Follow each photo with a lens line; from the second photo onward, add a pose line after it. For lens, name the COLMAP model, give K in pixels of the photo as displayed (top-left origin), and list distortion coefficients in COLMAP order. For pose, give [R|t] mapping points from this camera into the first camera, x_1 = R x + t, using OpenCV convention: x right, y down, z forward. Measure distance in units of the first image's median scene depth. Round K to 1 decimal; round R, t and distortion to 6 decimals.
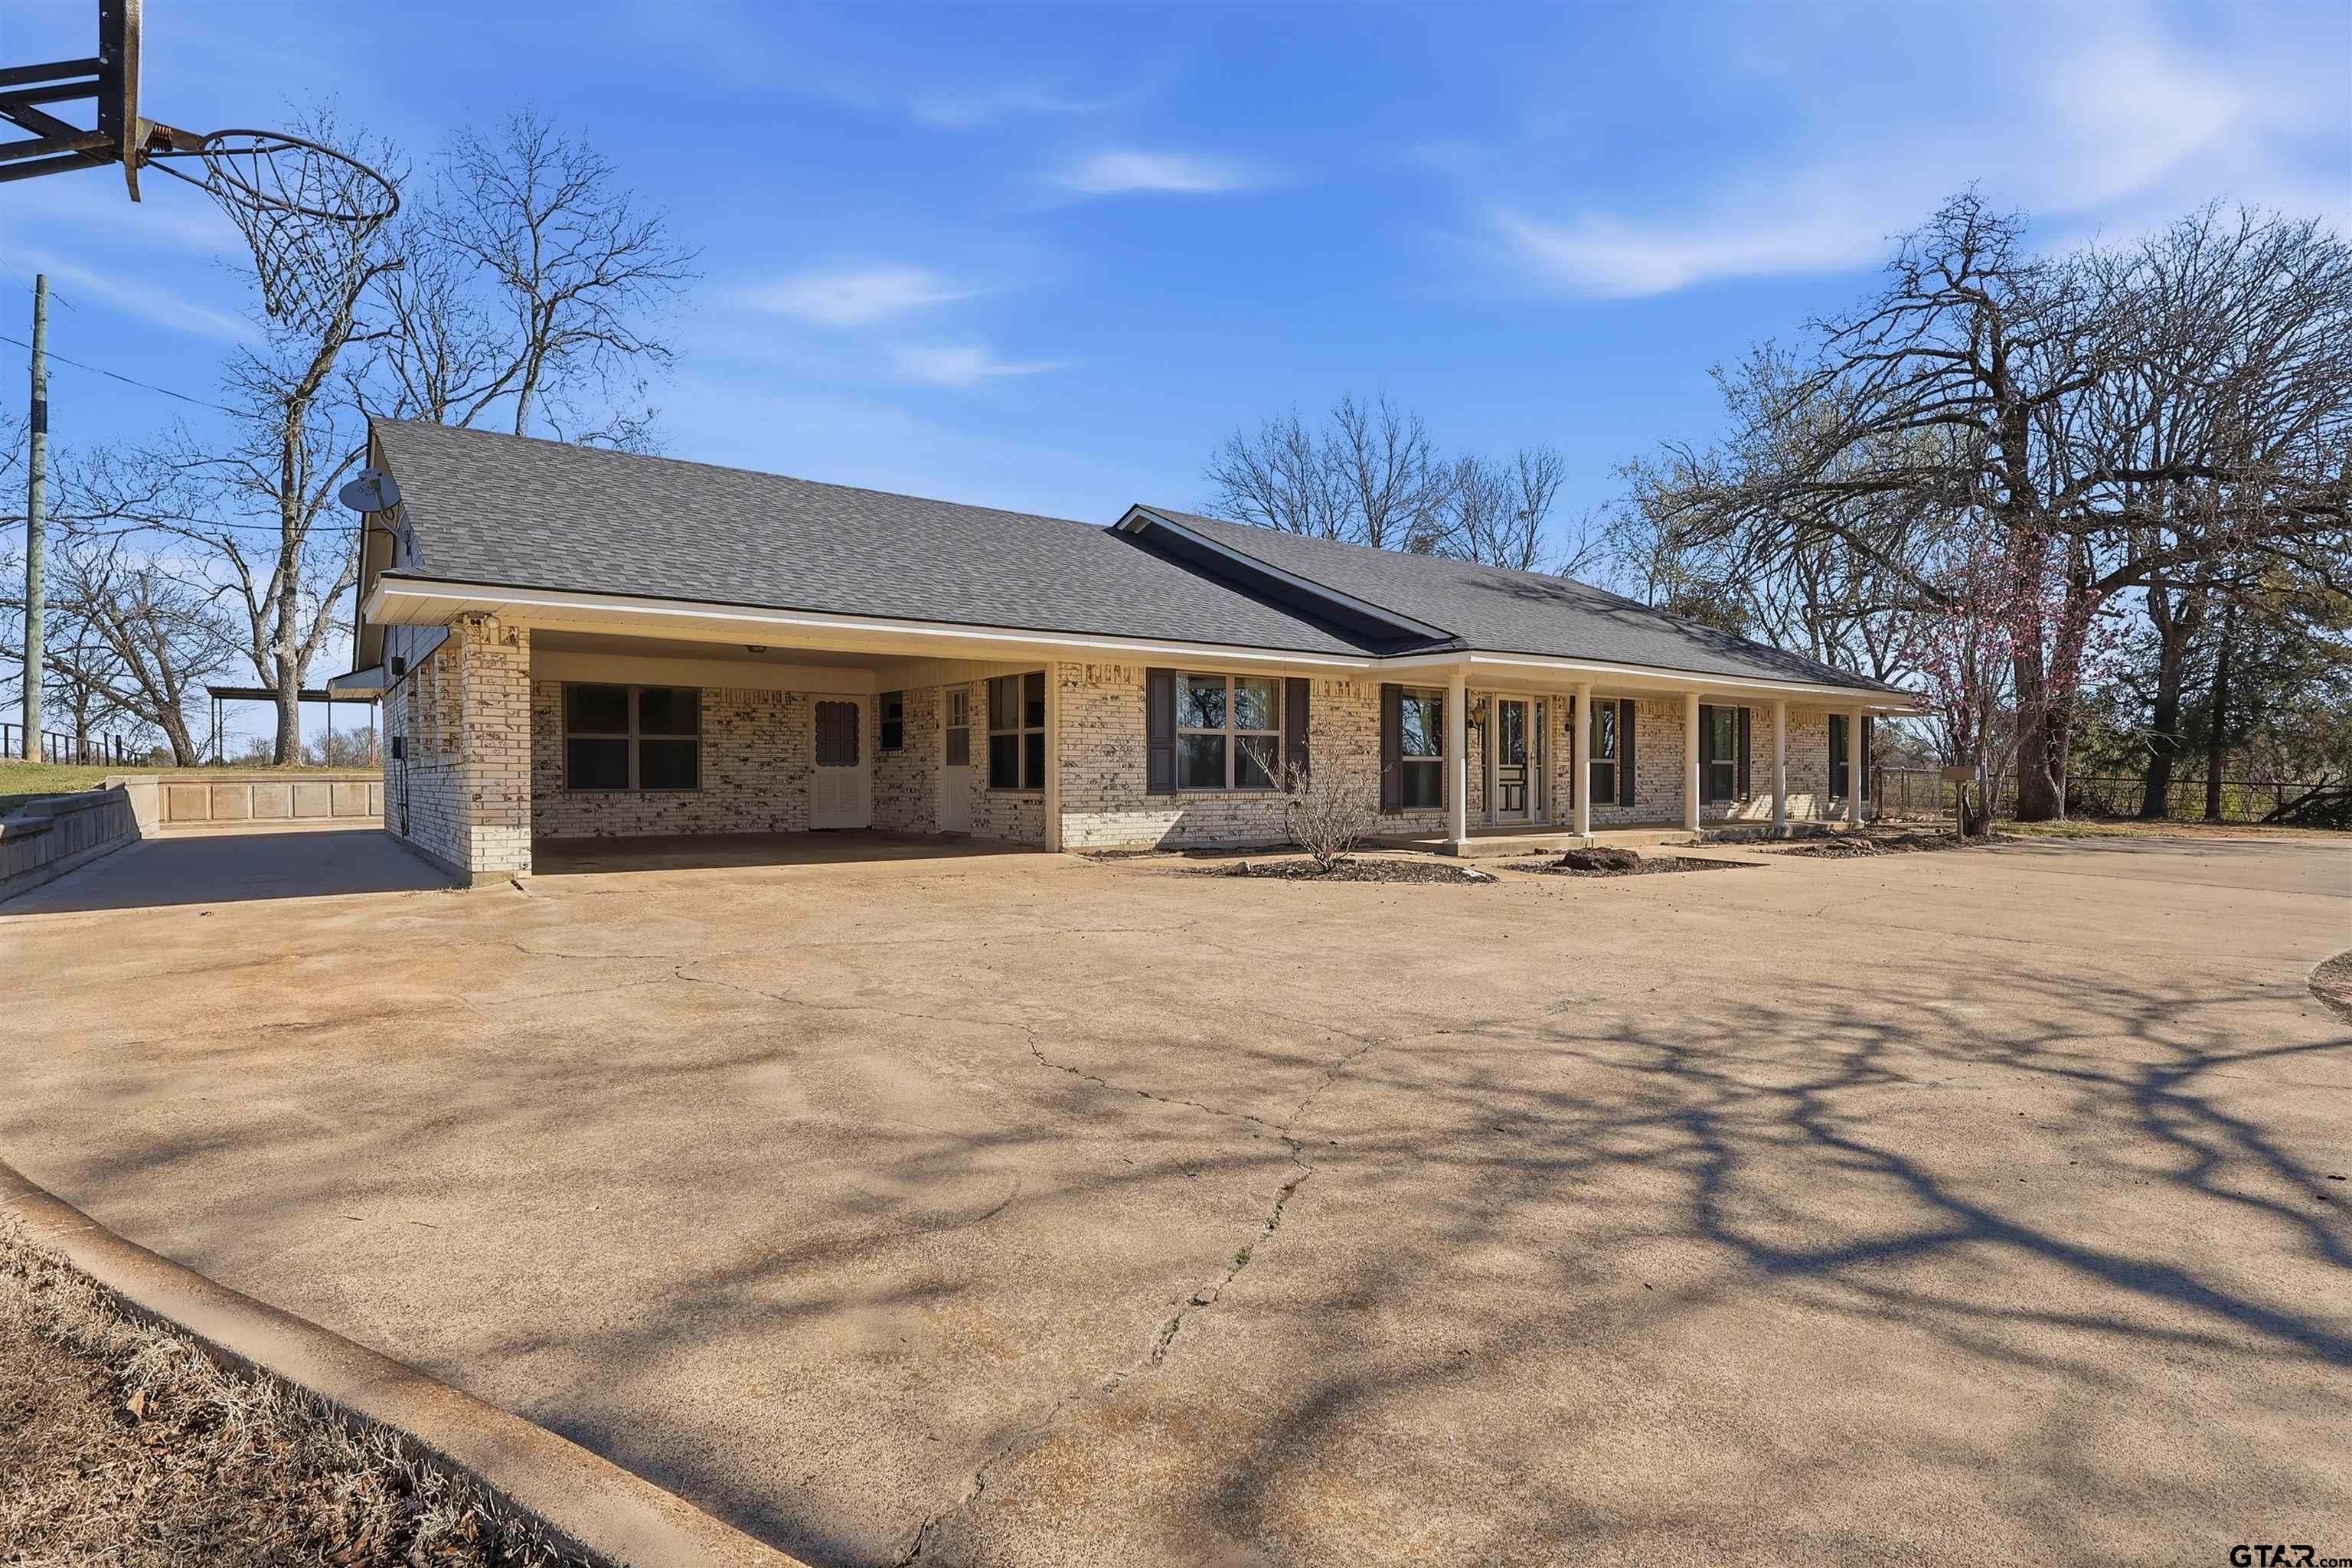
lens RADIAL K [[1169.7, 0, 1176.8], [0, 1169.7, 780.2], [0, 0, 1]] dist [-0.000626, -0.000066]
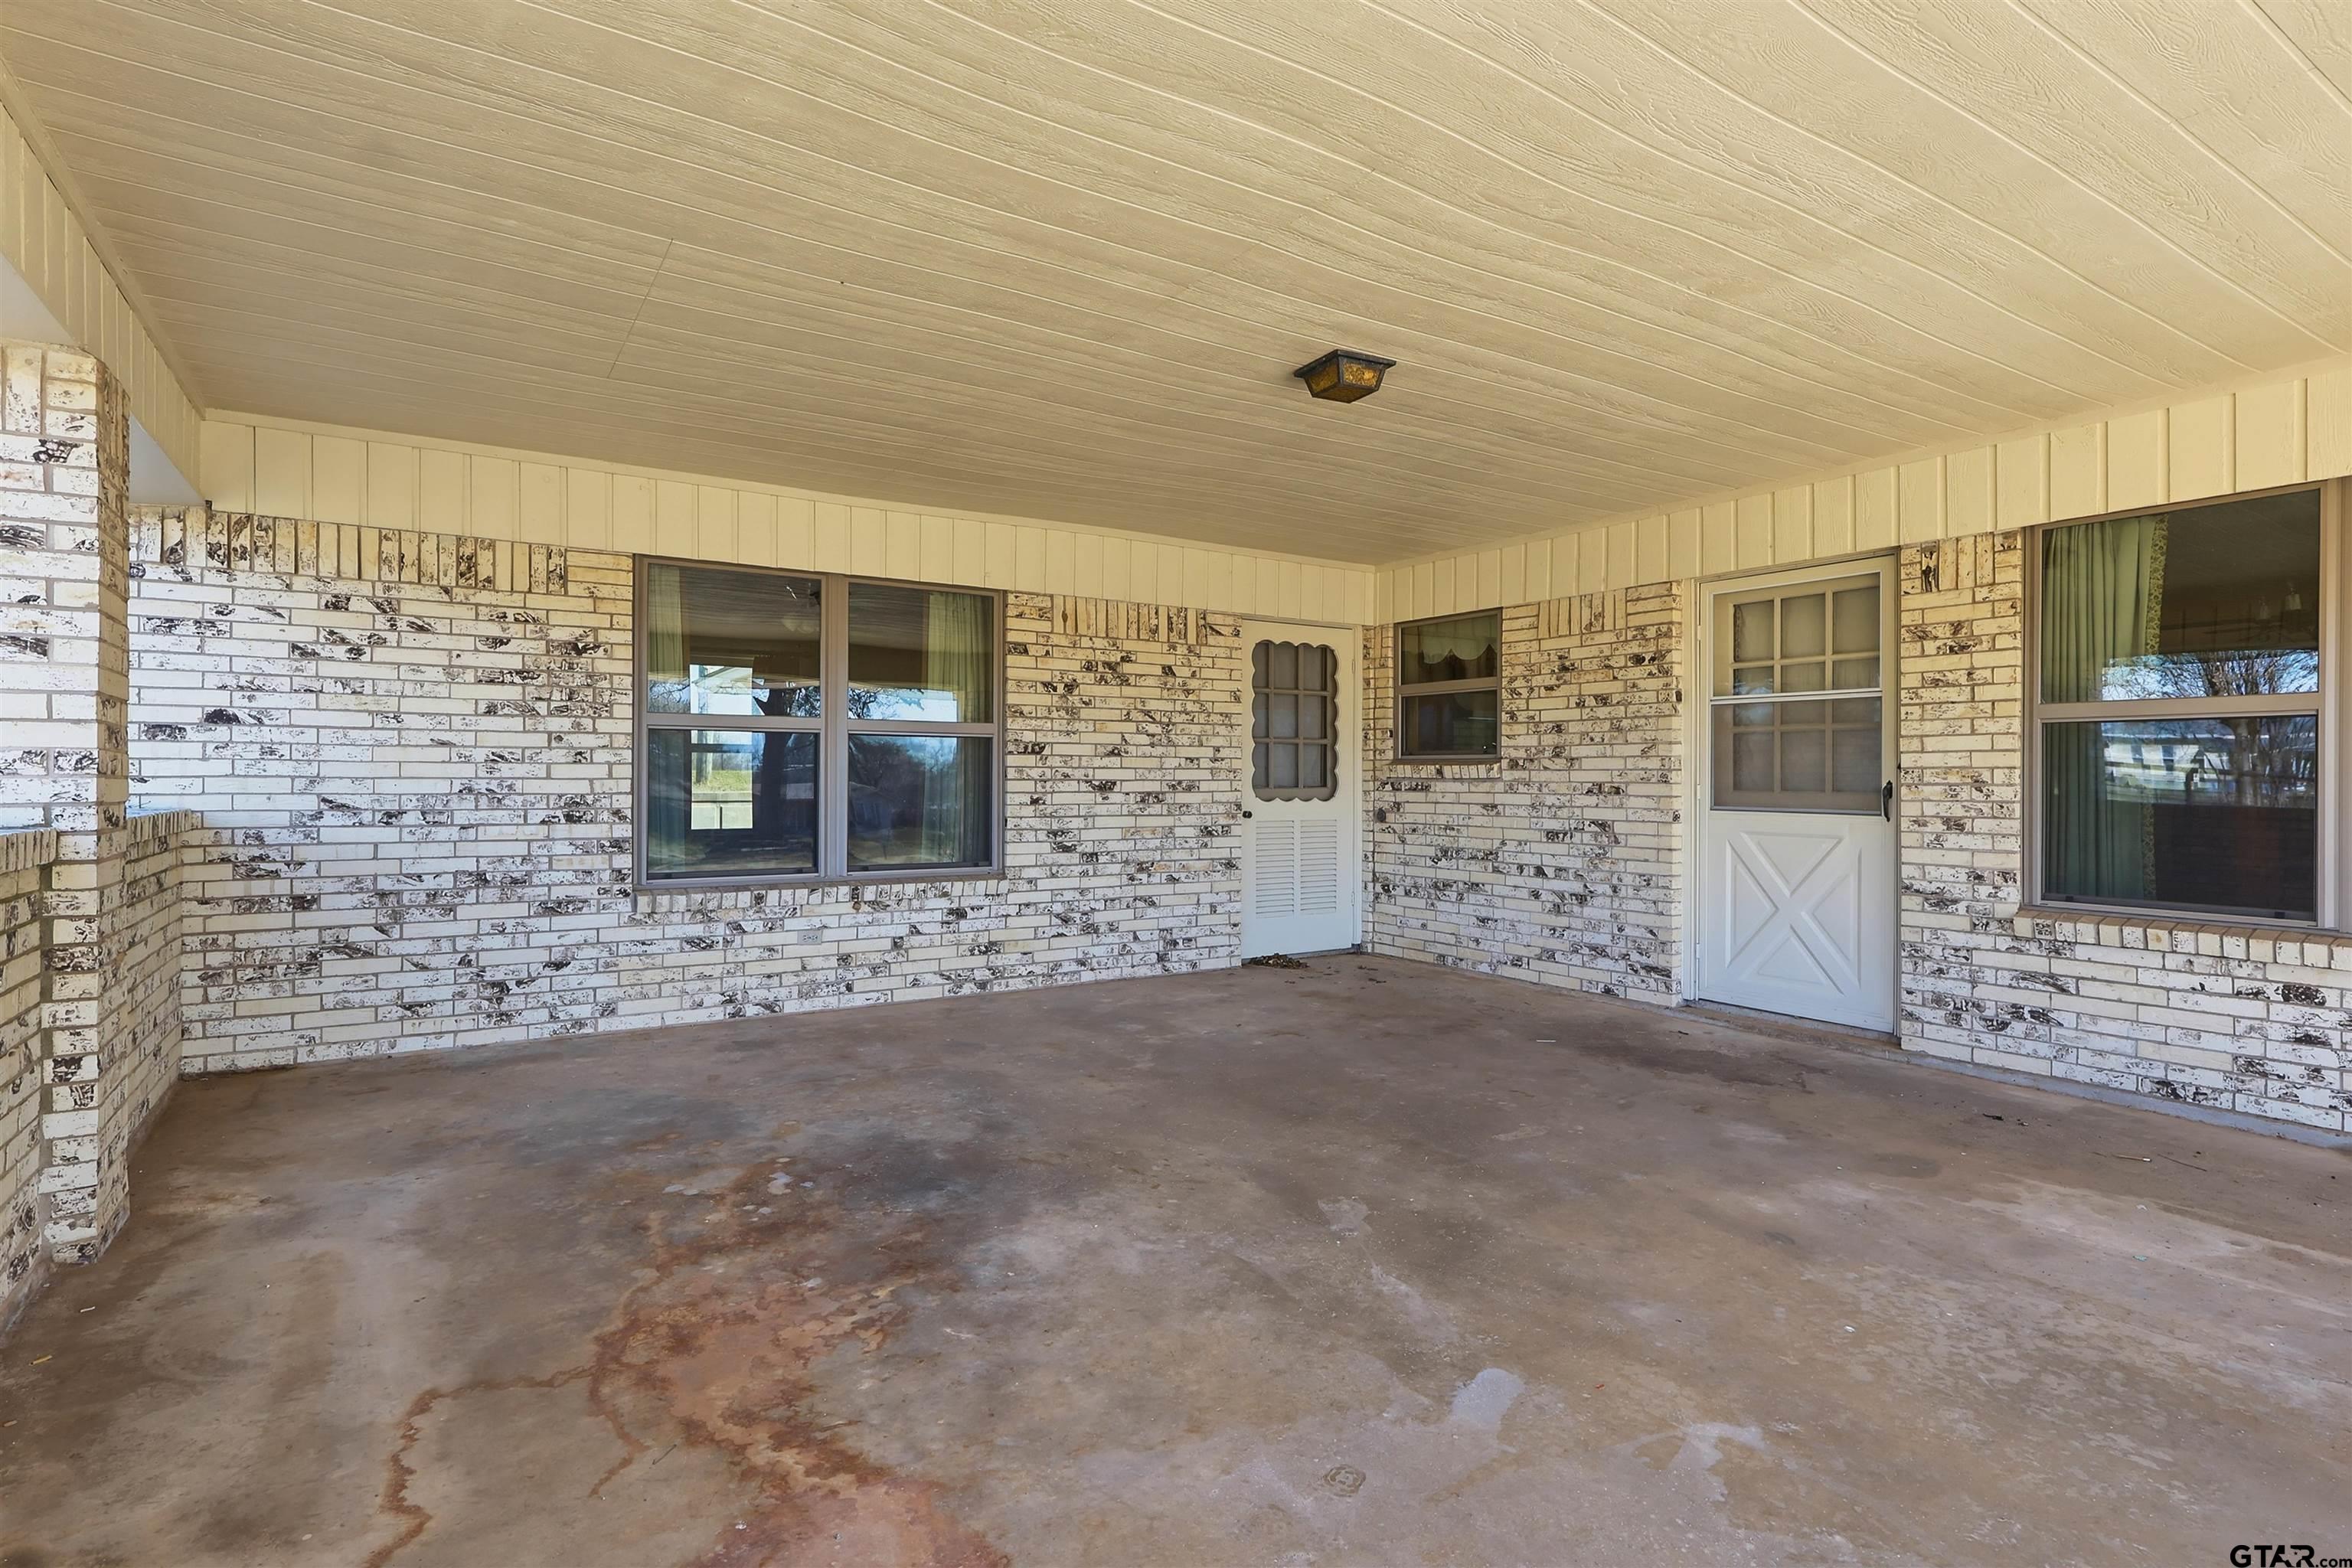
lens RADIAL K [[1169.7, 0, 1175.2], [0, 1169.7, 770.3], [0, 0, 1]] dist [-0.000626, -0.000066]
pose [[0.997043, 0.005660, -0.076641, -0.319729], [-0.006015, 0.999972, -0.004403, -0.021653], [0.076614, 0.004851, 0.997049, 0.628486]]
